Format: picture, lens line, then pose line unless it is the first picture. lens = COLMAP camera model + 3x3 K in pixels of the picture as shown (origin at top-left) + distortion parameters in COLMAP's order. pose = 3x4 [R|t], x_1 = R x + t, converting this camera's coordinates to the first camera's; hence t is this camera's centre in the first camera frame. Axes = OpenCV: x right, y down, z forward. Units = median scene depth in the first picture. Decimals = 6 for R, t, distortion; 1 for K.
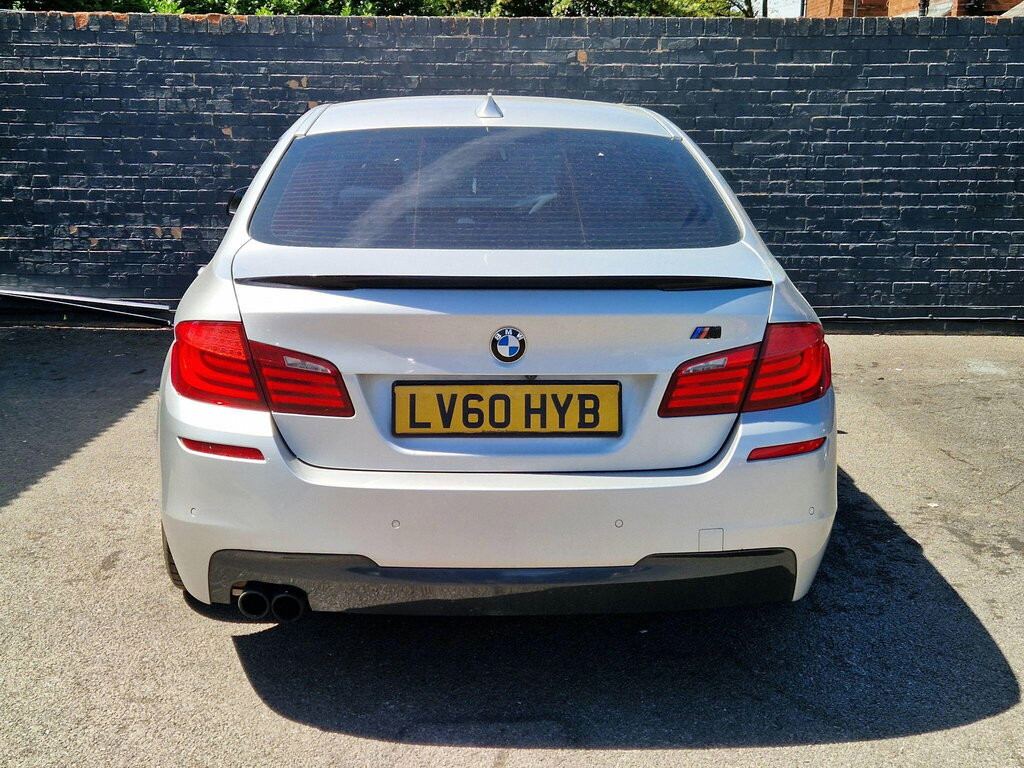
lens RADIAL K [[1353.2, 0, 478.3], [0, 1353.2, 387.7], [0, 0, 1]] dist [0.075228, -0.044481]
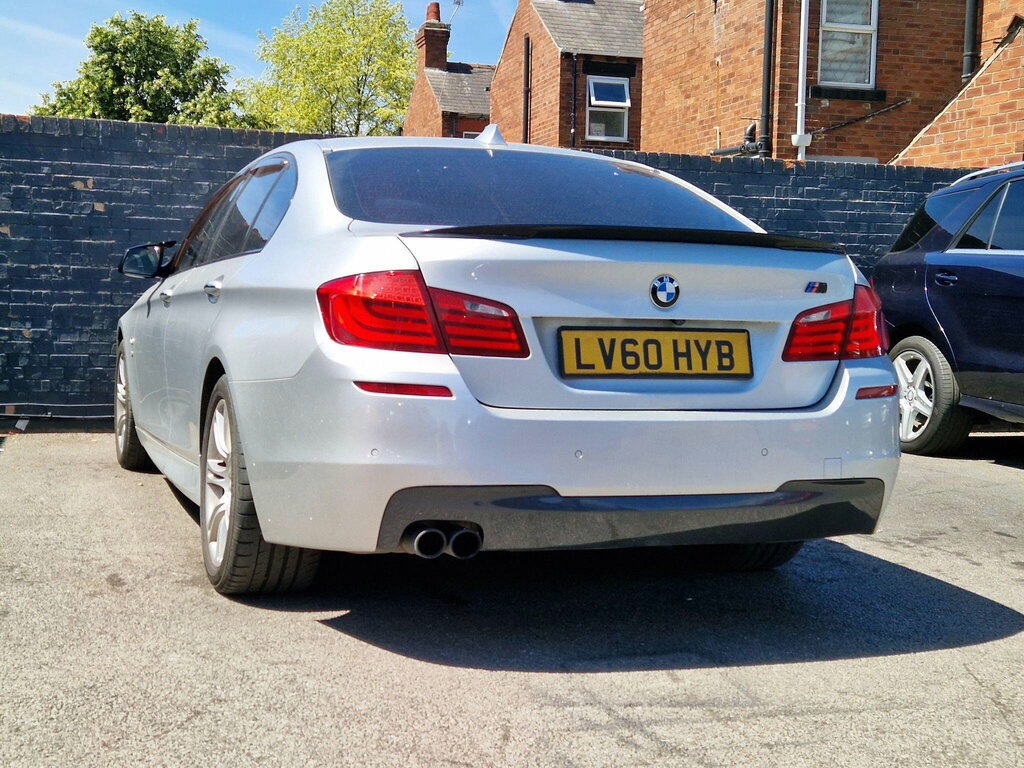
lens RADIAL K [[1355.2, 0, 471.7], [0, 1355.2, 383.5], [0, 0, 1]] dist [0.049174, 0.034304]
pose [[0.955097, 0.000760, 0.296292, -0.439017], [0.041274, 0.989906, -0.135586, 0.179345], [-0.293404, 0.141727, 0.945424, 0.015889]]
